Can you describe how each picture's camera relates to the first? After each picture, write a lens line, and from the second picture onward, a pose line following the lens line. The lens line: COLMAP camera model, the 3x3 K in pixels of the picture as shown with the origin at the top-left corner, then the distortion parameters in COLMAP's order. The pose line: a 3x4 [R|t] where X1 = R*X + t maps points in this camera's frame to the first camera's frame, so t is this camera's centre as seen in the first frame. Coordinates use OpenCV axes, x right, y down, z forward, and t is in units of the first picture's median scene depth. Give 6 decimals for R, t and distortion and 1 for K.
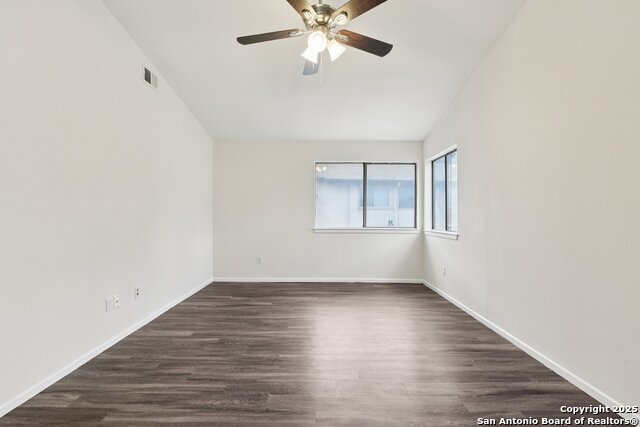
lens RADIAL K [[296.3, 0, 318.5], [0, 296.3, 211.5], [0, 0, 1]] dist [-0.003303, -0.010625]
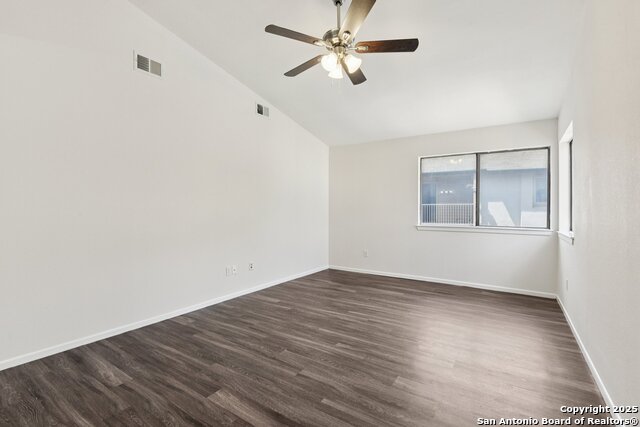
lens RADIAL K [[296.3, 0, 318.5], [0, 296.3, 211.5], [0, 0, 1]] dist [-0.003303, -0.010625]
pose [[0.835464, 0.003067, -0.549536, 0.512771], [0.002850, 0.999947, 0.009913, -0.000389], [0.549537, -0.009848, 0.835411, 0.000002]]
